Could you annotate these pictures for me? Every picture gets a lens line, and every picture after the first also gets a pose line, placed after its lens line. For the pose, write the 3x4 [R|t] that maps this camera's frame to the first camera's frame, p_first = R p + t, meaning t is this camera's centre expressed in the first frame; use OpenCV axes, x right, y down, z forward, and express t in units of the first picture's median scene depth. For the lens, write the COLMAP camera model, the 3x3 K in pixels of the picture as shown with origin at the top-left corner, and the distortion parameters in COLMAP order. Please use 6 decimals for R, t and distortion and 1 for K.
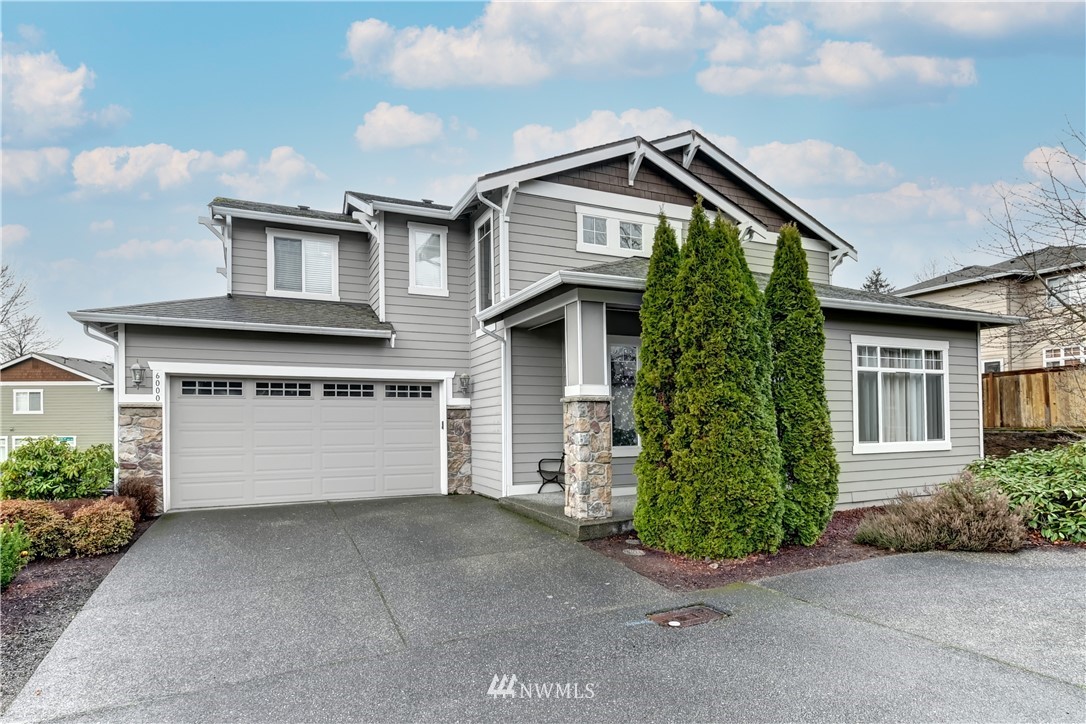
lens RADIAL K [[482.1, 0, 539.2], [0, 482.1, 373.1], [0, 0, 1]] dist [0.006702, -0.002109]
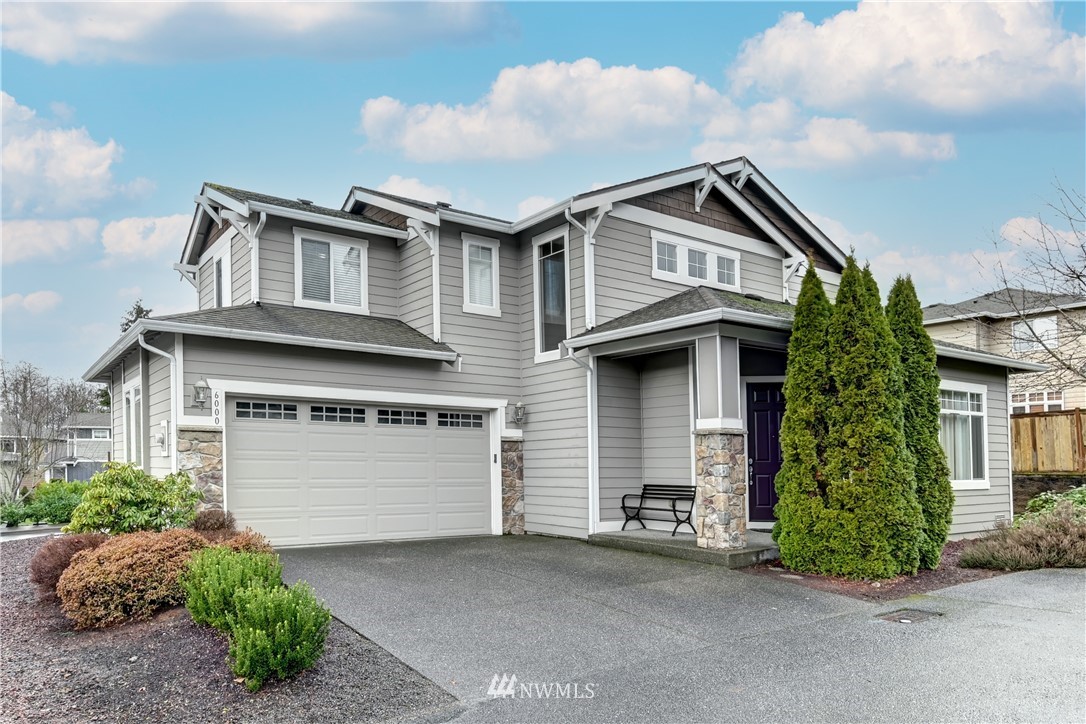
lens RADIAL K [[583.0, 0, 539.8], [0, 583.0, 392.0], [0, 0, 1]] dist [0.003768, -0.001931]
pose [[0.988233, 0.031970, 0.149579, -0.342865], [-0.029046, 0.999343, -0.021697, 0.005505], [-0.150175, 0.017097, 0.988512, -0.118748]]
